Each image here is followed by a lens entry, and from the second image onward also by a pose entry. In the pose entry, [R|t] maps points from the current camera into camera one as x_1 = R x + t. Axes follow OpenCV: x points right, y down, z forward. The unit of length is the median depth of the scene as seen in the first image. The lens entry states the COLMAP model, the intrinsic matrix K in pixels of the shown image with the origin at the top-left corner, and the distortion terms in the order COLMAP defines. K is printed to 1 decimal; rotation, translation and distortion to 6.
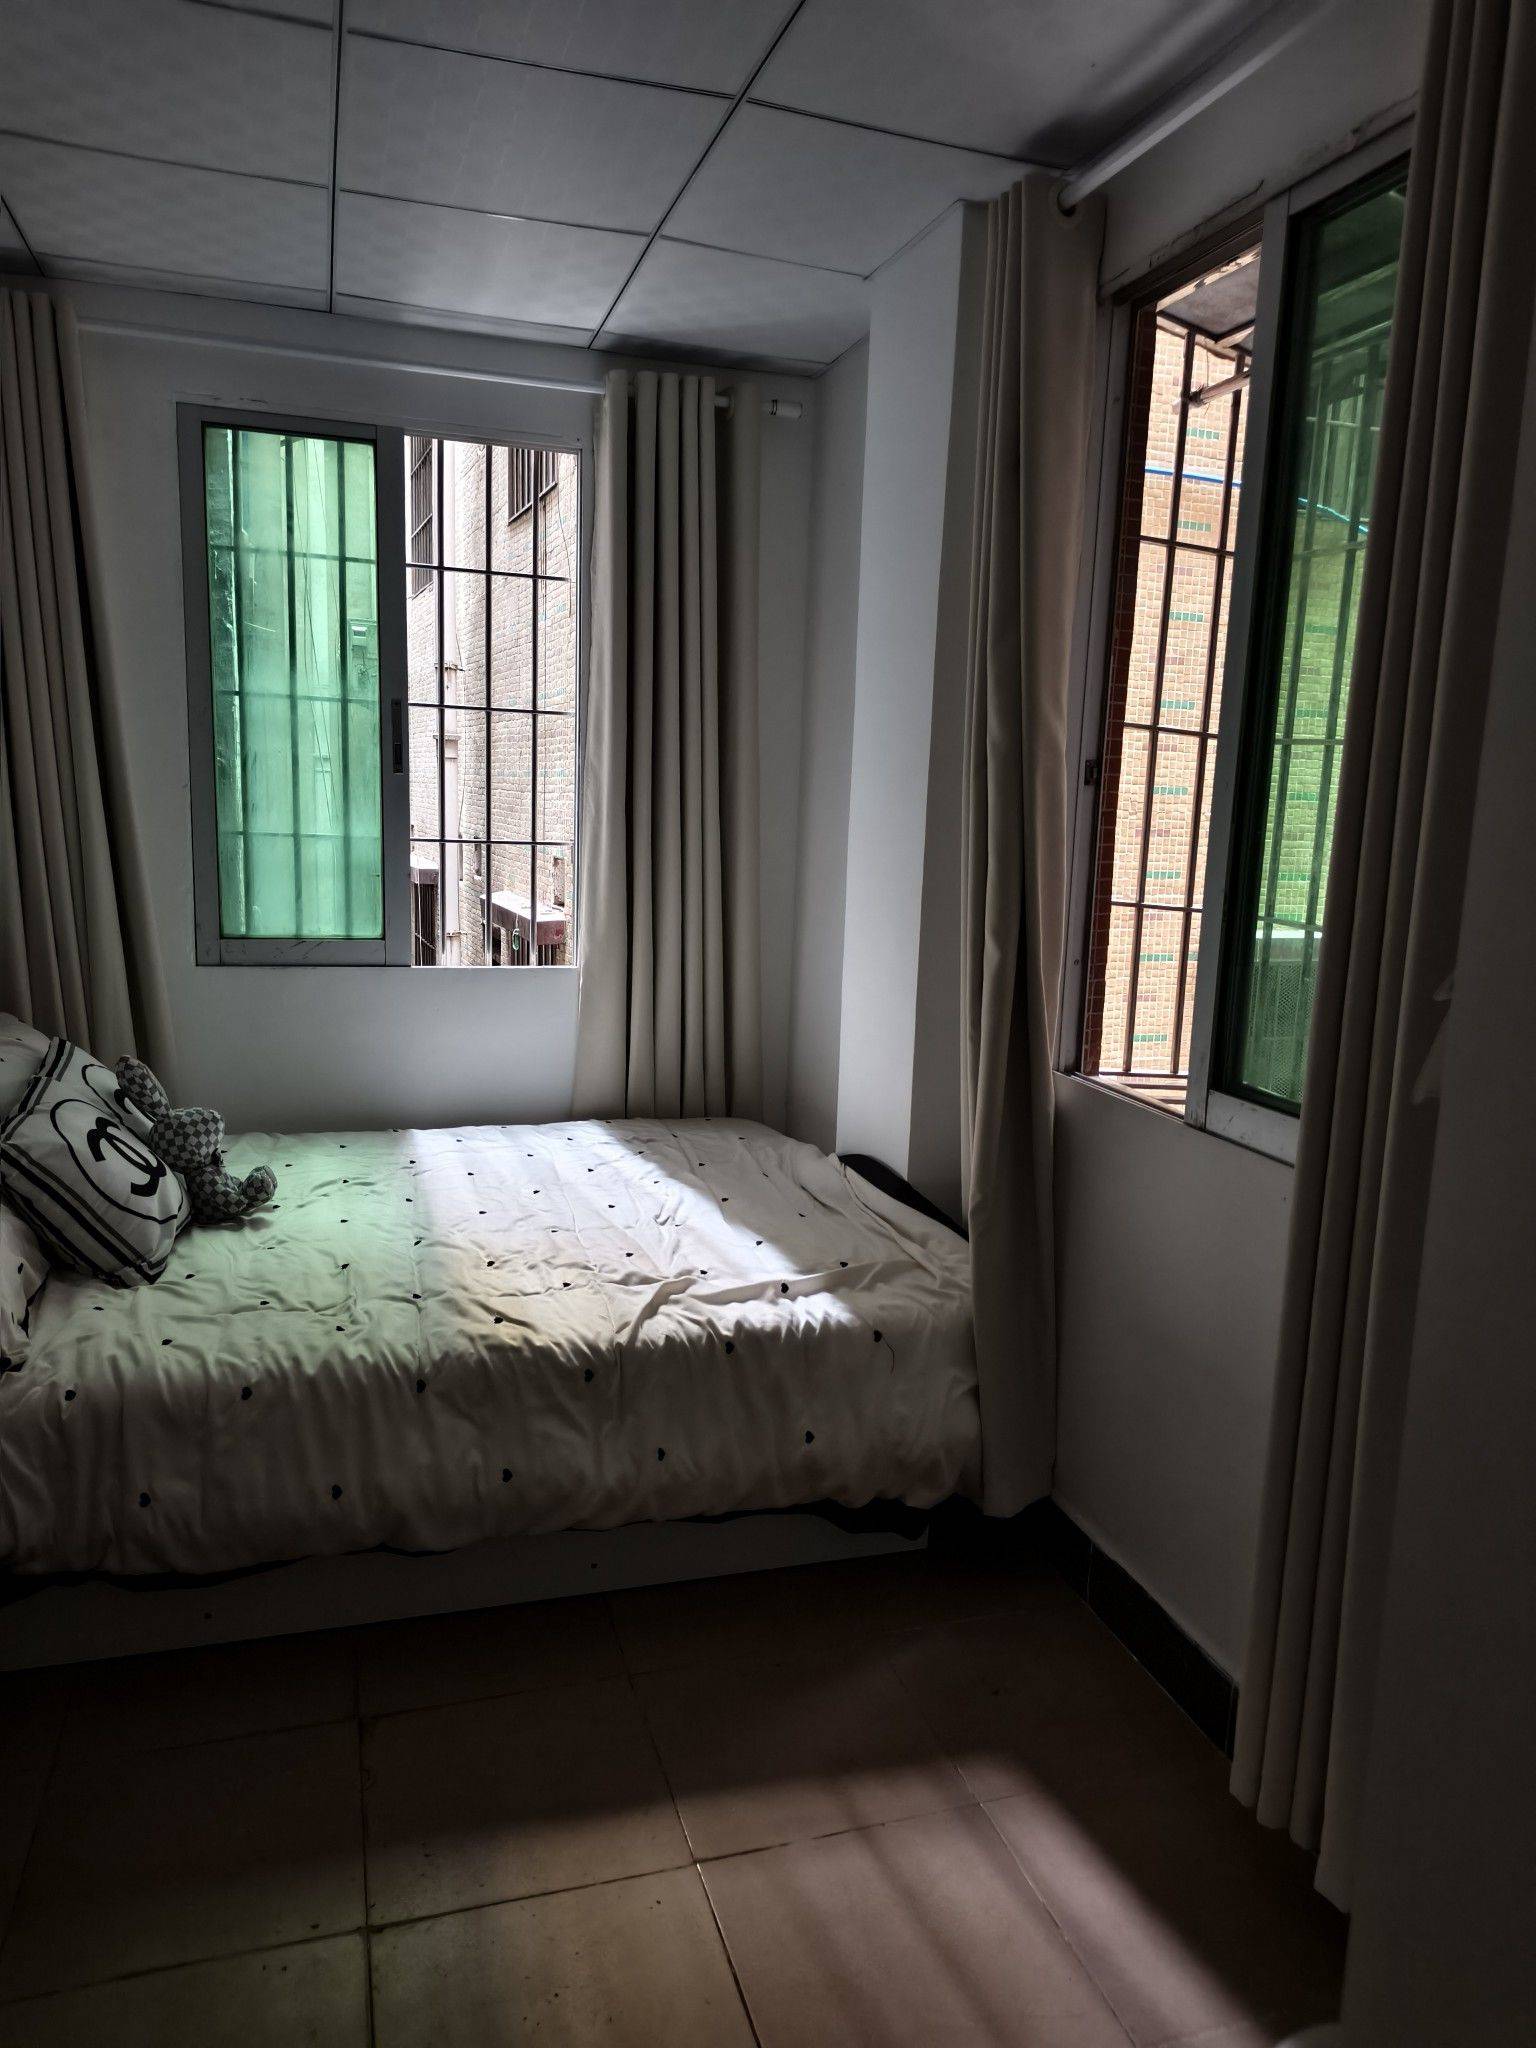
lens RADIAL K [[1399.6, 0, 779.8], [0, 1399.6, 1038.8], [0, 0, 1]] dist [0.033029, -0.020469]
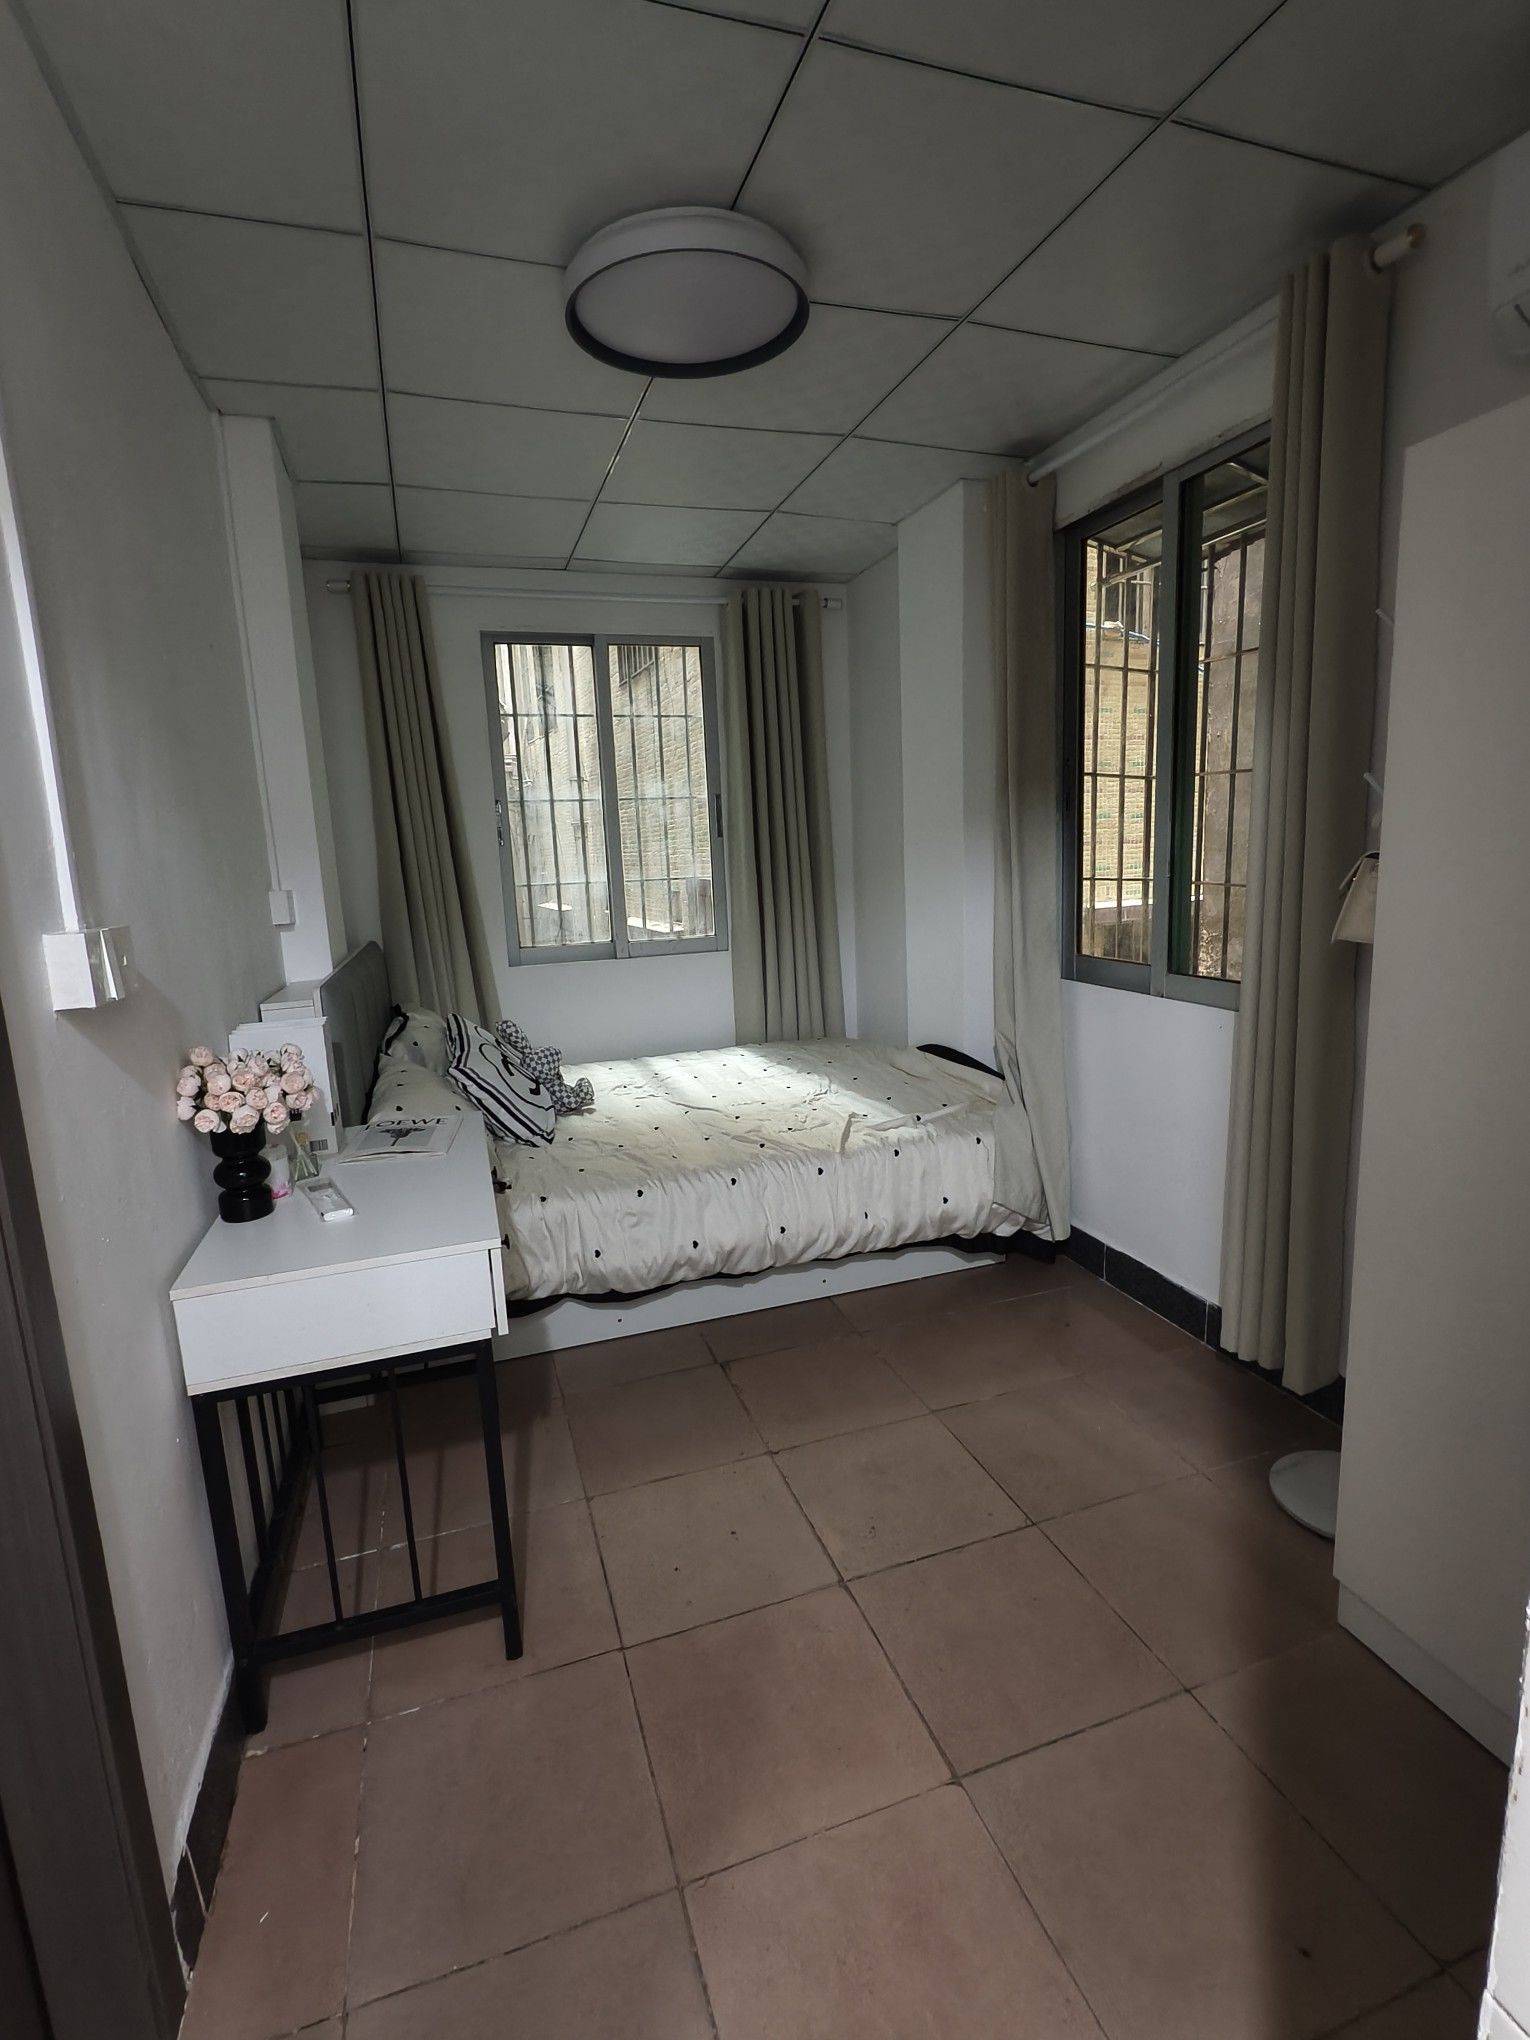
lens RADIAL K [[942.7, 0, 763.9], [0, 942.7, 1019.2], [0, 0, 1]] dist [-0.002758, 0.005099]
pose [[0.996609, -0.082174, 0.004239, -0.171159], [0.082155, 0.996609, 0.004668, 0.038179], [-0.004608, -0.004304, 0.999980, -0.151008]]
